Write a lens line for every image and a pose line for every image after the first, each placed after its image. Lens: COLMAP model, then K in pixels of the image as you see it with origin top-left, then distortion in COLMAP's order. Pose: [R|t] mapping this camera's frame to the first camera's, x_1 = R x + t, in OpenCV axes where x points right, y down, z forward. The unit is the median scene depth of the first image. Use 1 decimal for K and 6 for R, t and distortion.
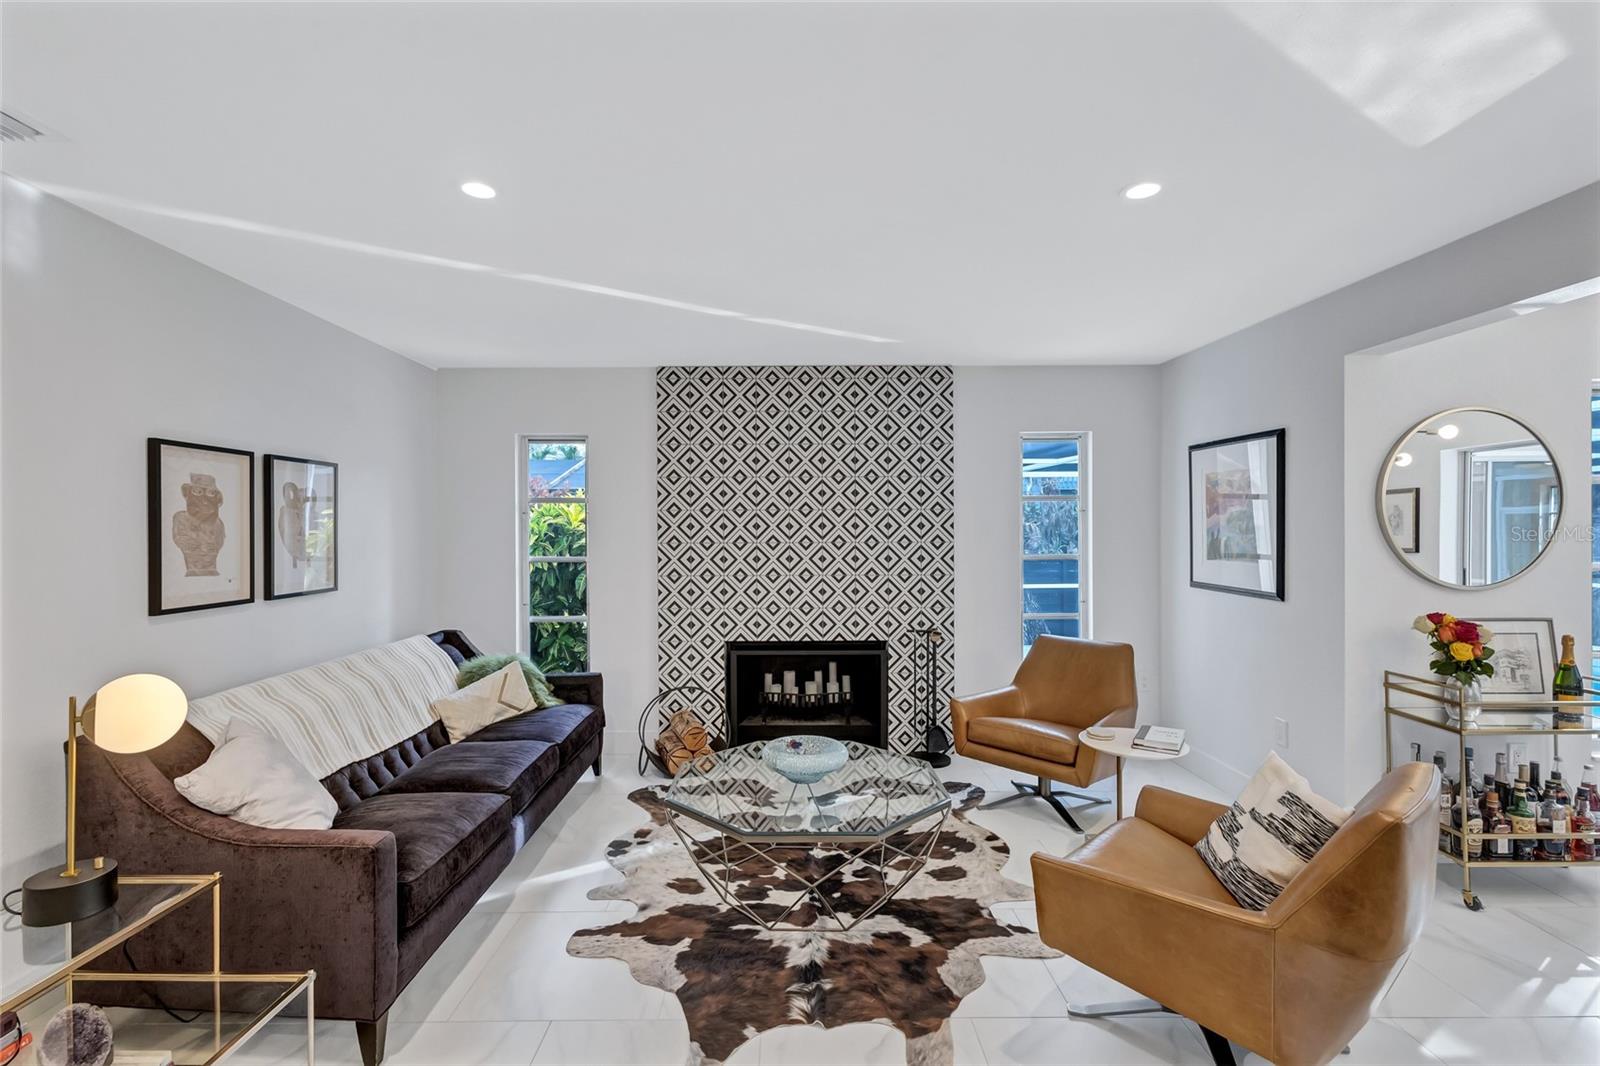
lens RADIAL K [[741.9, 0, 789.1], [0, 741.9, 530.1], [0, 0, 1]] dist [0.013709, -0.003209]
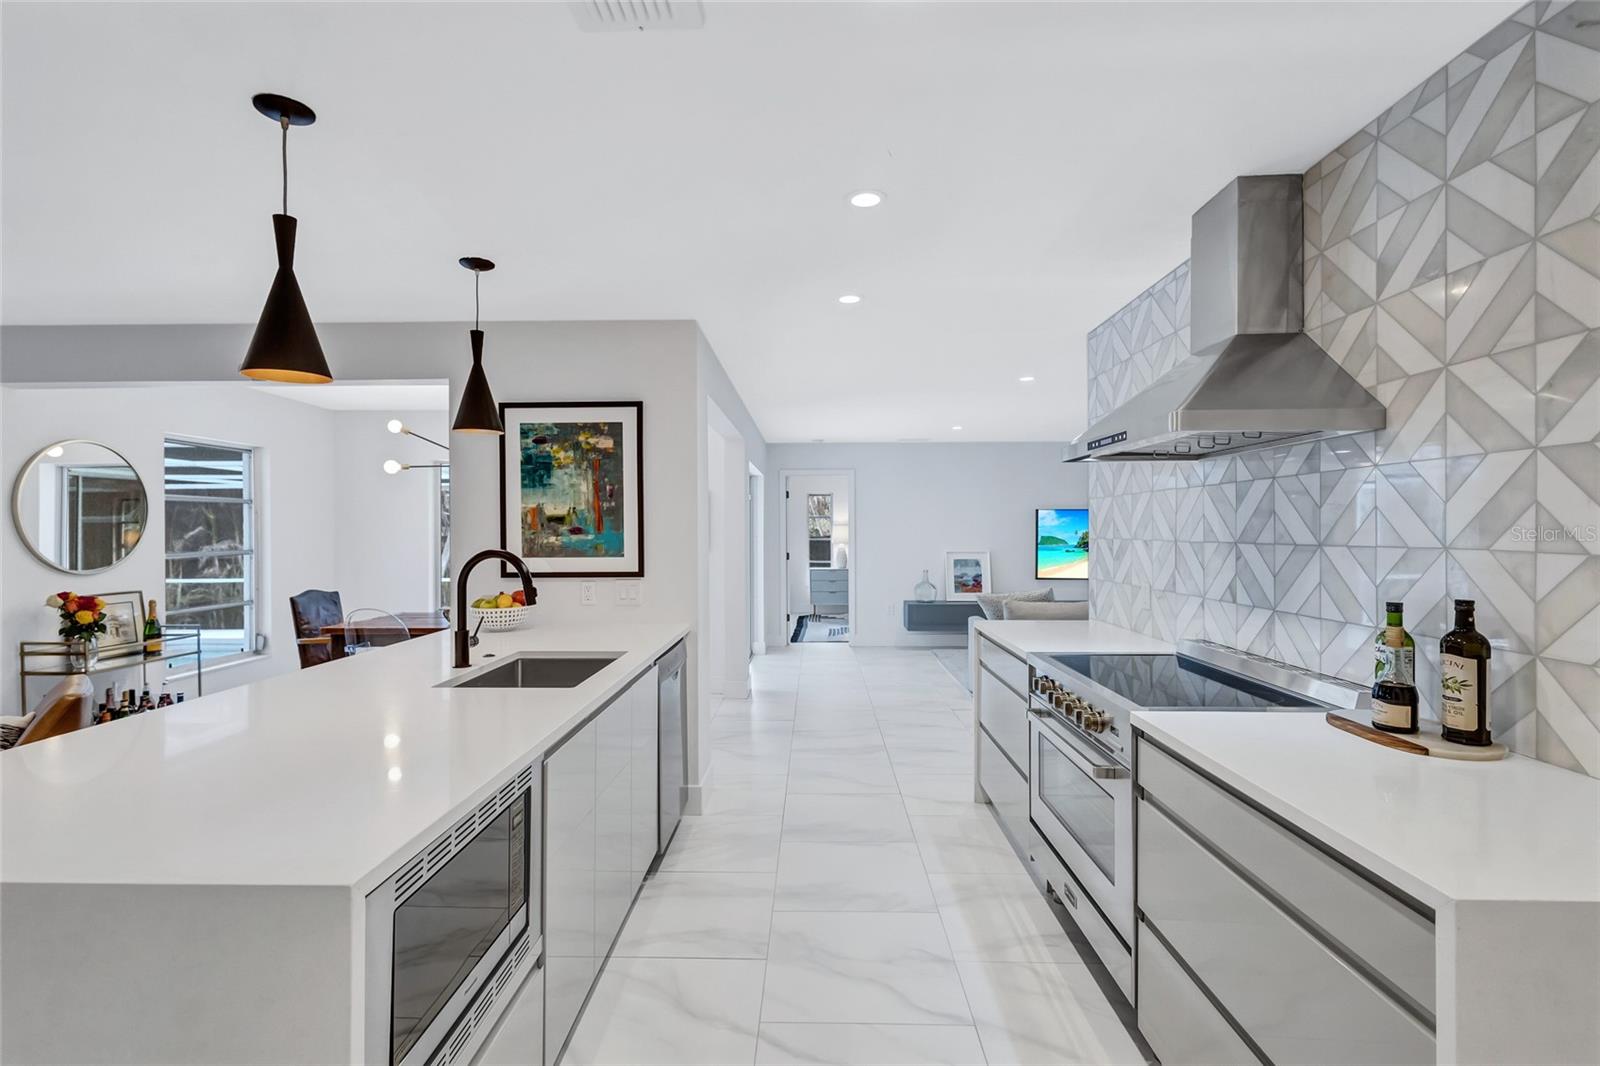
lens RADIAL K [[741.9, 0, 797.9], [0, 741.9, 530.5], [0, 0, 1]] dist [0.013709, -0.003209]
pose [[0.036099, 0.004179, 0.999339, -0.352559], [0.007199, 0.999964, -0.004442, 0.014482], [-0.999322, 0.007354, 0.036068, -0.295842]]
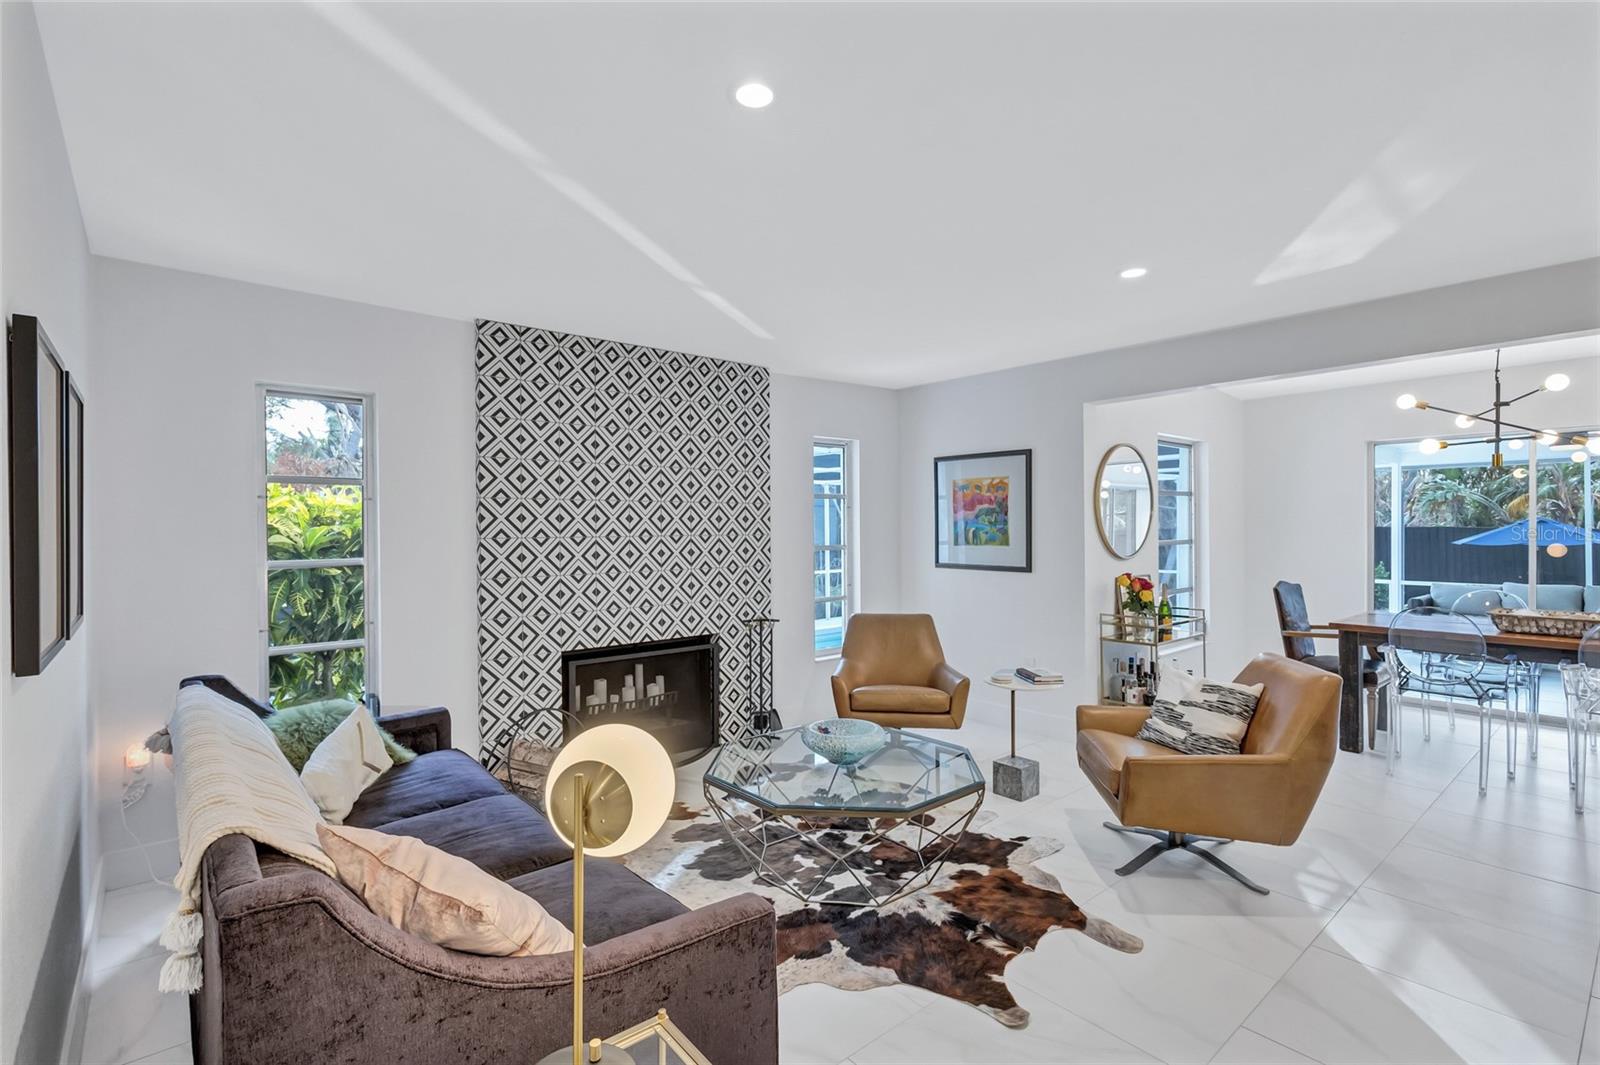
lens RADIAL K [[741.9, 0, 804.4], [0, 741.9, 530.5], [0, 0, 1]] dist [0.013709, -0.003209]
pose [[0.763300, -0.004056, 0.646031, -0.561039], [0.006272, 0.999980, -0.001133, 0.015514], [-0.646013, 0.004916, 0.763310, 0.208675]]
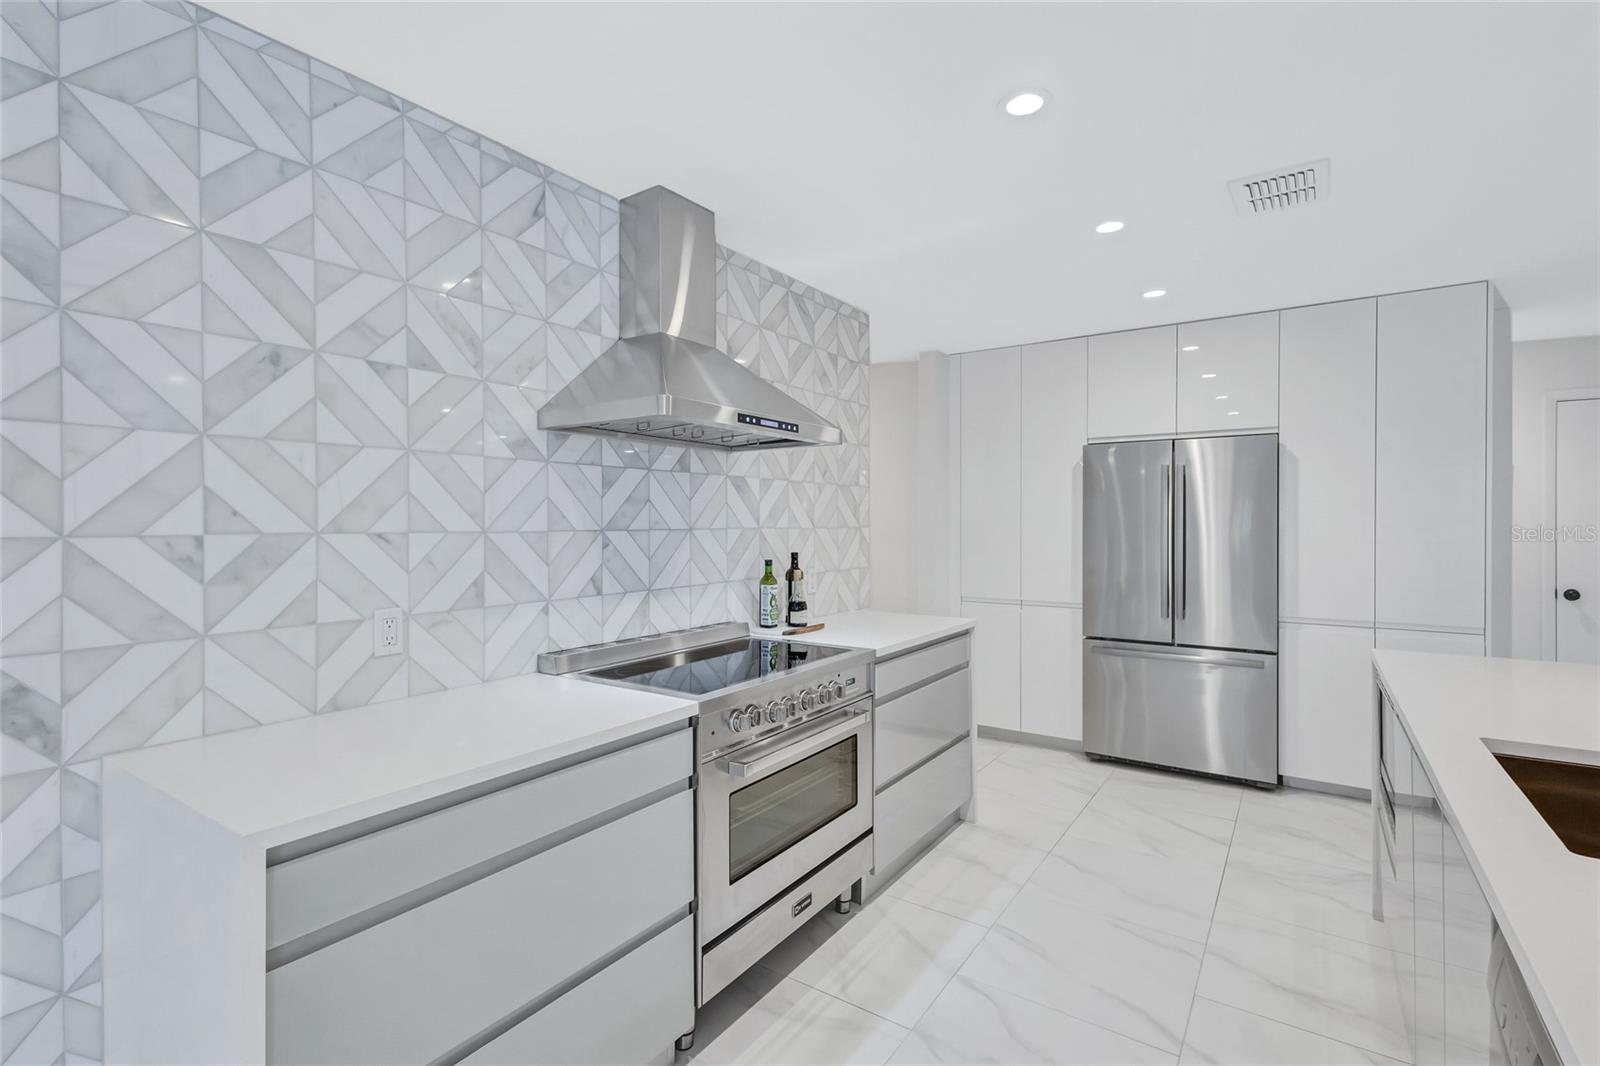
lens RADIAL K [[741.9, 0, 794.9], [0, 741.9, 523.4], [0, 0, 1]] dist [0.013709, -0.003209]
pose [[-0.574951, 0.008607, -0.818143, 0.821965], [0.000489, 0.999948, 0.010177, 0.013089], [0.818188, 0.005451, -0.574925, -0.162059]]
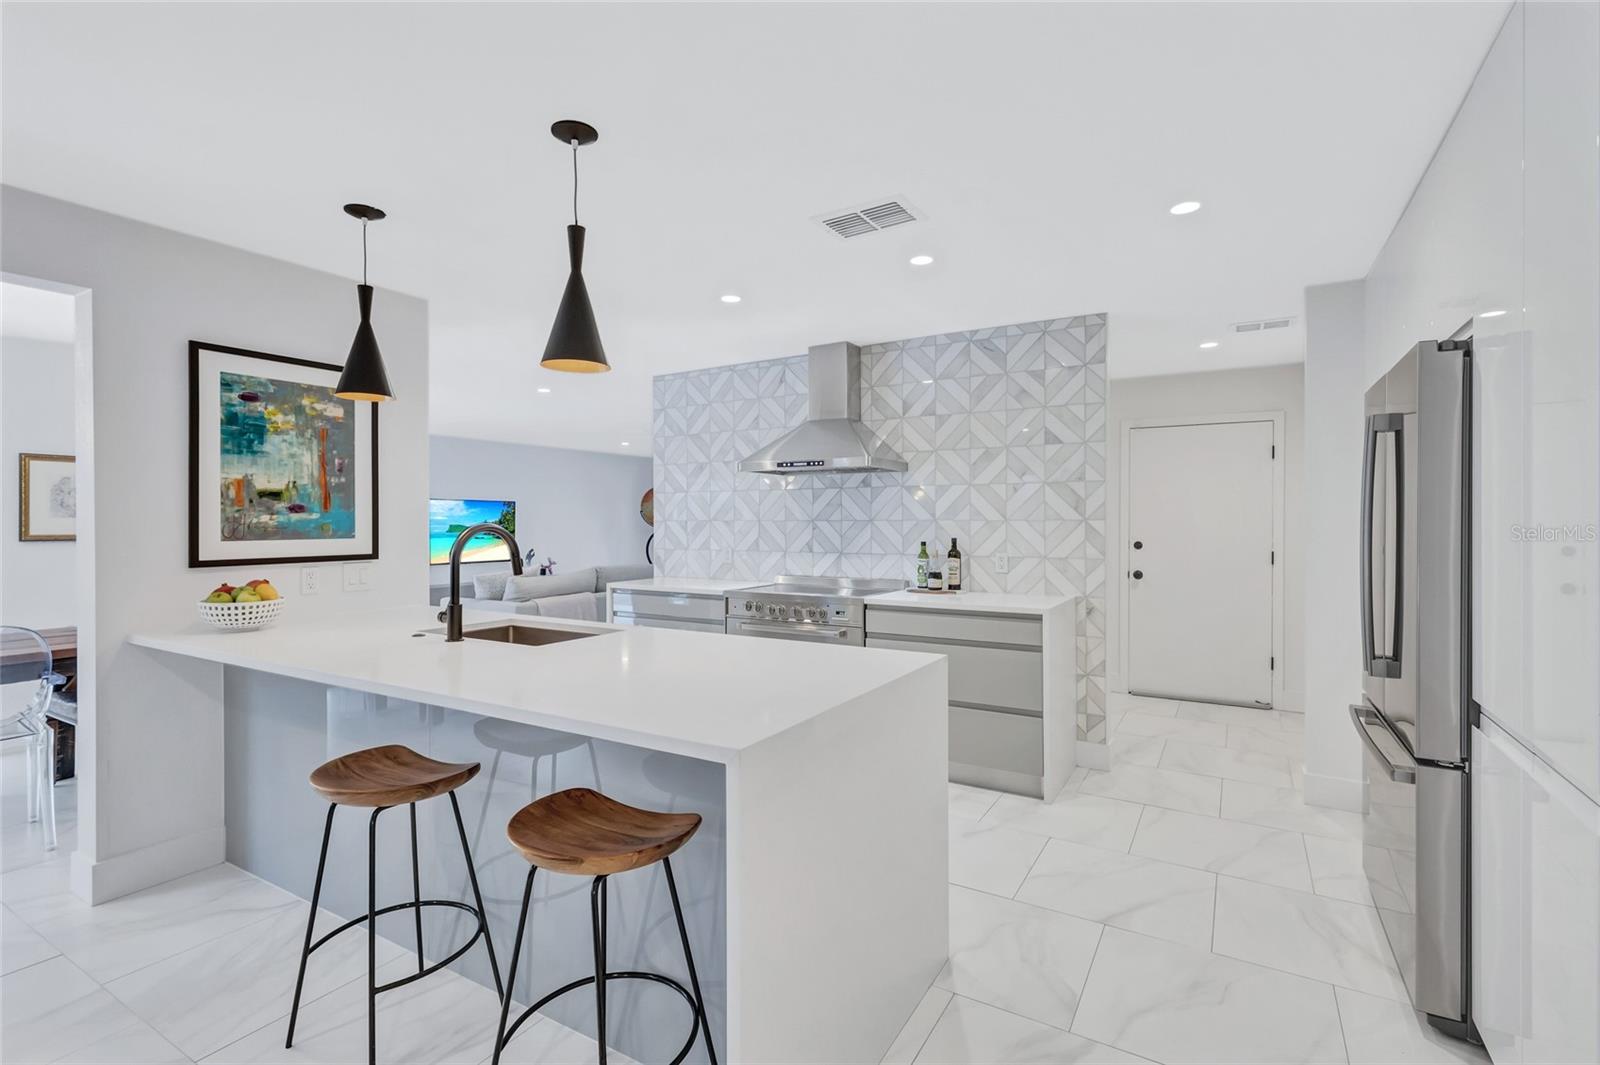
lens RADIAL K [[741.9, 0, 793.5], [0, 741.9, 522.4], [0, 0, 1]] dist [0.013709, -0.003209]
pose [[-0.854484, 0.006181, 0.519441, -0.301438], [0.007751, 0.999970, 0.000851, 0.028047], [-0.519420, 0.004753, -0.854506, 0.490554]]
